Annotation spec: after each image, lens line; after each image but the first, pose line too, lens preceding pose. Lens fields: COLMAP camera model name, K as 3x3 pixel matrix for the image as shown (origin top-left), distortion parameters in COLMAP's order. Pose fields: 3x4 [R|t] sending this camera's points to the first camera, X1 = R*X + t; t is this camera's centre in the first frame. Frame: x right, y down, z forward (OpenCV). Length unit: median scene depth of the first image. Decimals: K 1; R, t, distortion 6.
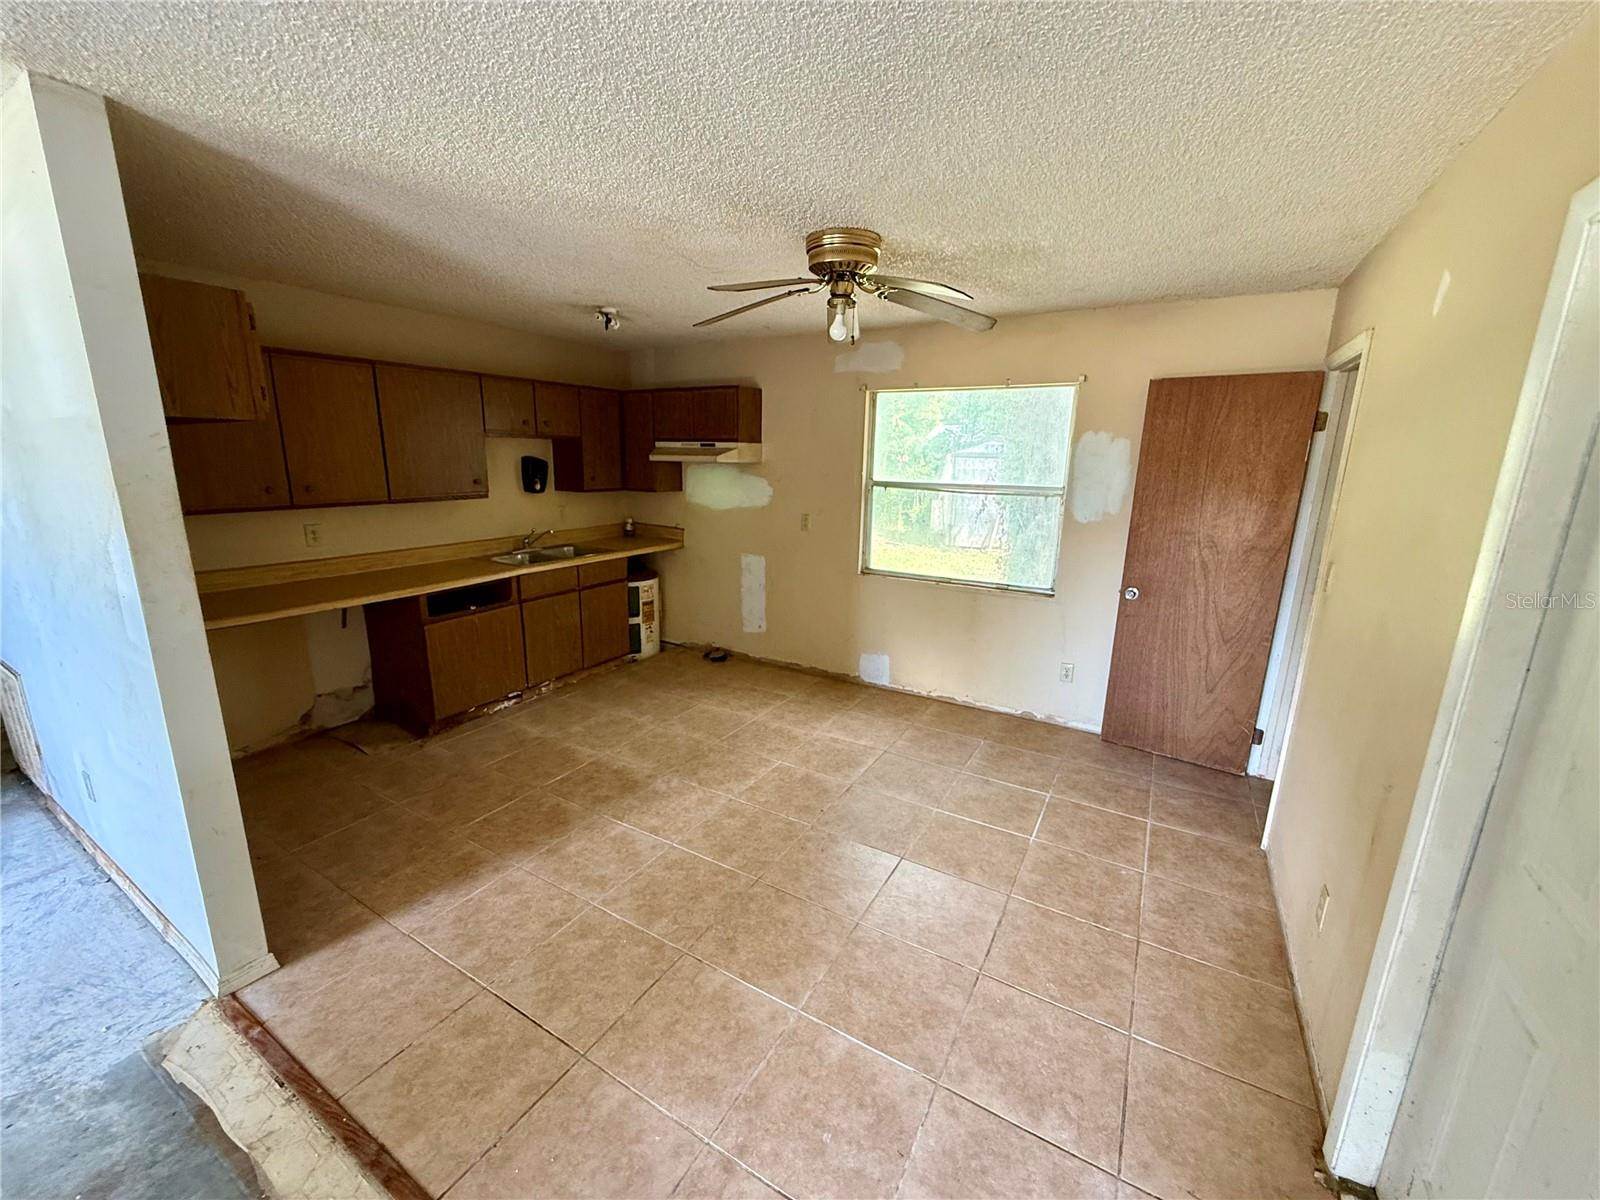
lens RADIAL K [[636.5, 0, 792.0], [0, 636.5, 597.9], [0, 0, 1]] dist [-0.000266, 0.000434]
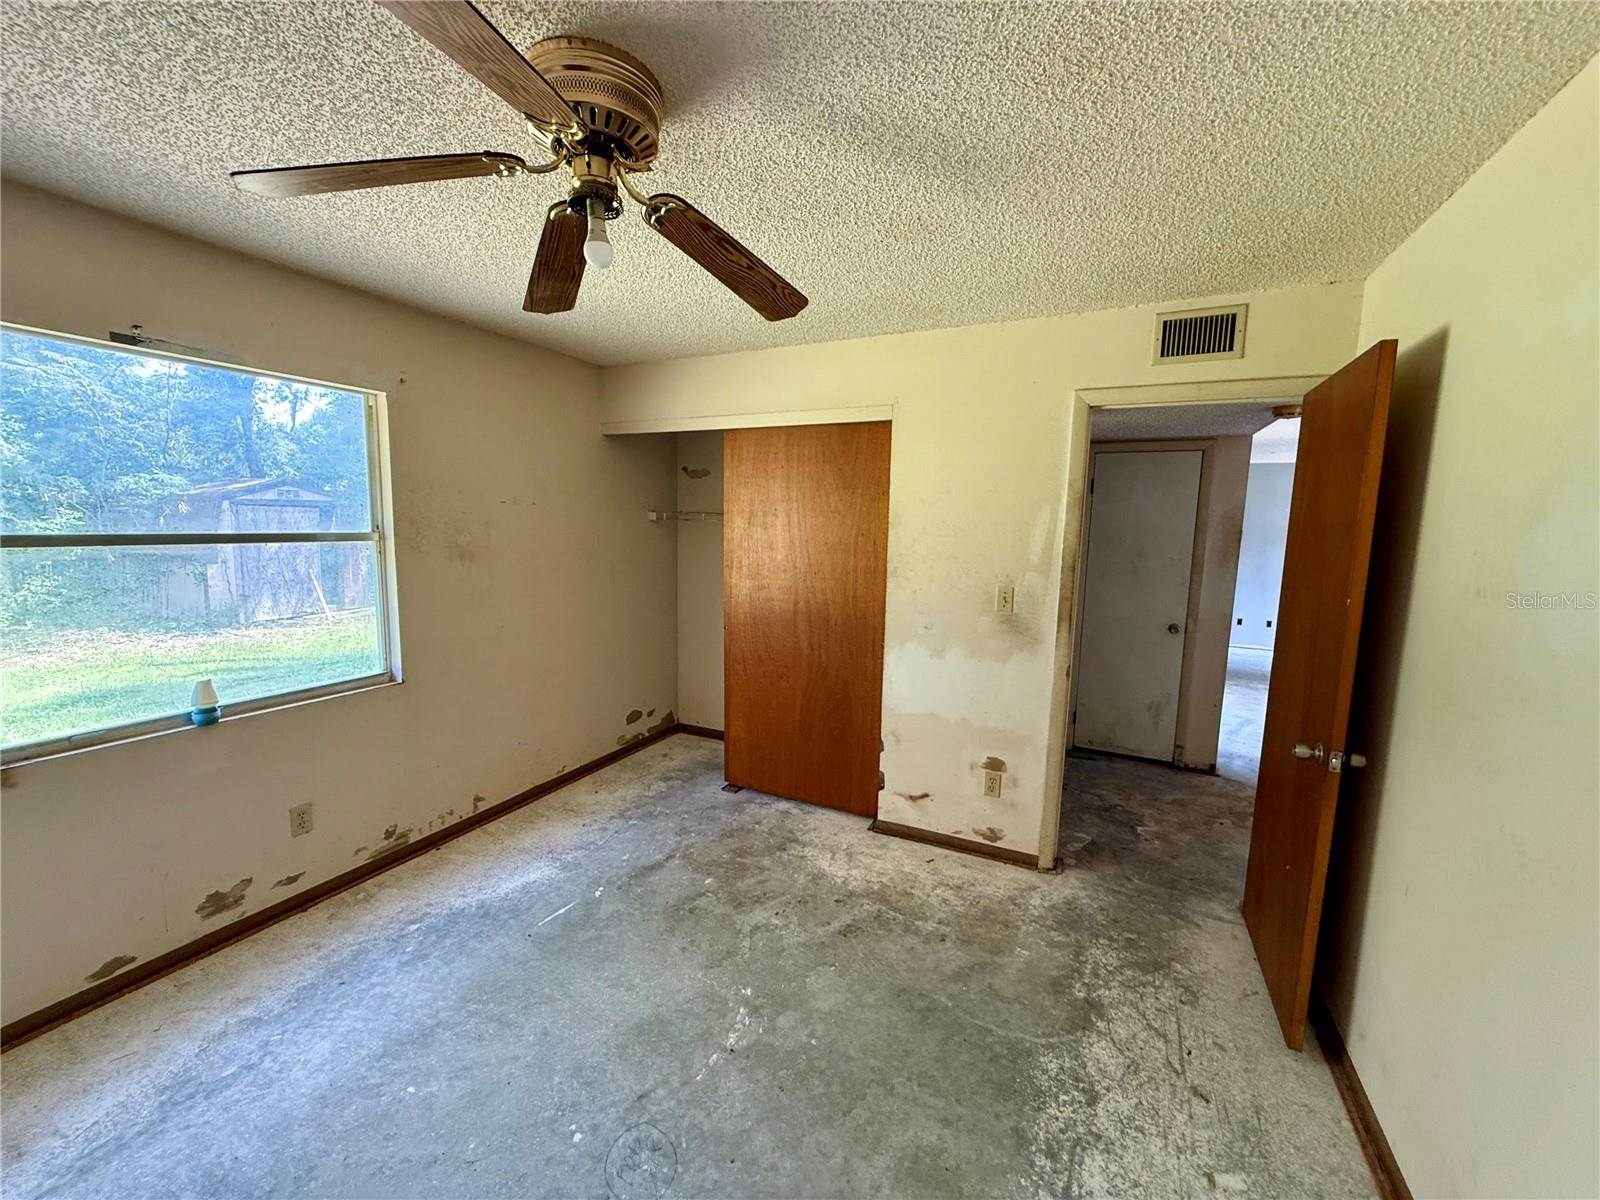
lens RADIAL K [[636.5, 0, 795.2], [0, 636.5, 598.1], [0, 0, 1]] dist [-0.000266, 0.000434]
pose [[-0.080566, -0.139976, 0.986872, -2.058440], [0.199119, 0.967873, 0.153537, -0.376336], [-0.976658, 0.208875, -0.050105, 1.583855]]
